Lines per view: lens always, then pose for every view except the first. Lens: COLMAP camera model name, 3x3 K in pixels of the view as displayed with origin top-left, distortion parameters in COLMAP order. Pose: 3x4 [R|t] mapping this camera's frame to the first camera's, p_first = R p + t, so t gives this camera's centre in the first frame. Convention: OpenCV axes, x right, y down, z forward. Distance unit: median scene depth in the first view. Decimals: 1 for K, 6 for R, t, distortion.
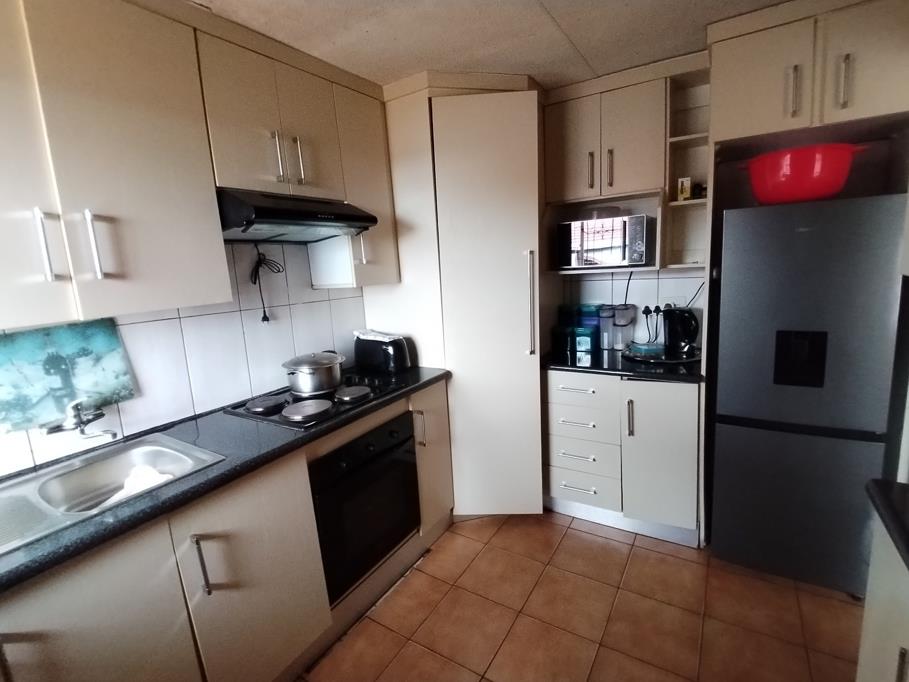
lens RADIAL K [[437.5, 0, 454.5], [0, 437.5, 341.0], [0, 0, 1]] dist [0.050847, -0.035416]
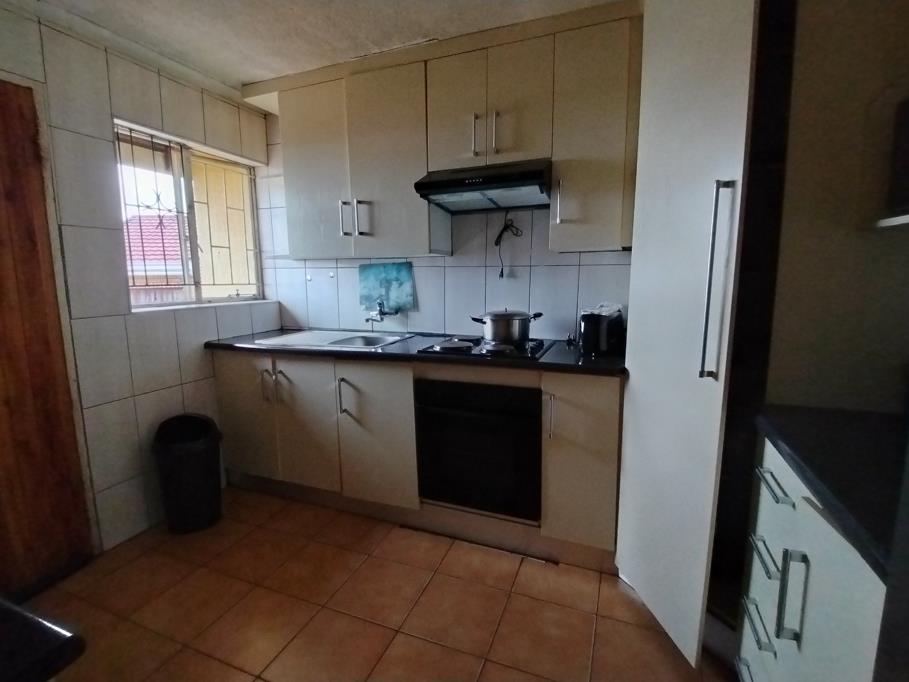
lens RADIAL K [[435.2, 0, 454.5], [0, 435.2, 341.0], [0, 0, 1]] dist [0.087595, -0.077319]
pose [[0.177382, 0.207382, -0.962044, 0.927335], [-0.176435, 0.968409, 0.176222, -0.080463], [0.968197, 0.138480, 0.208368, 0.831146]]
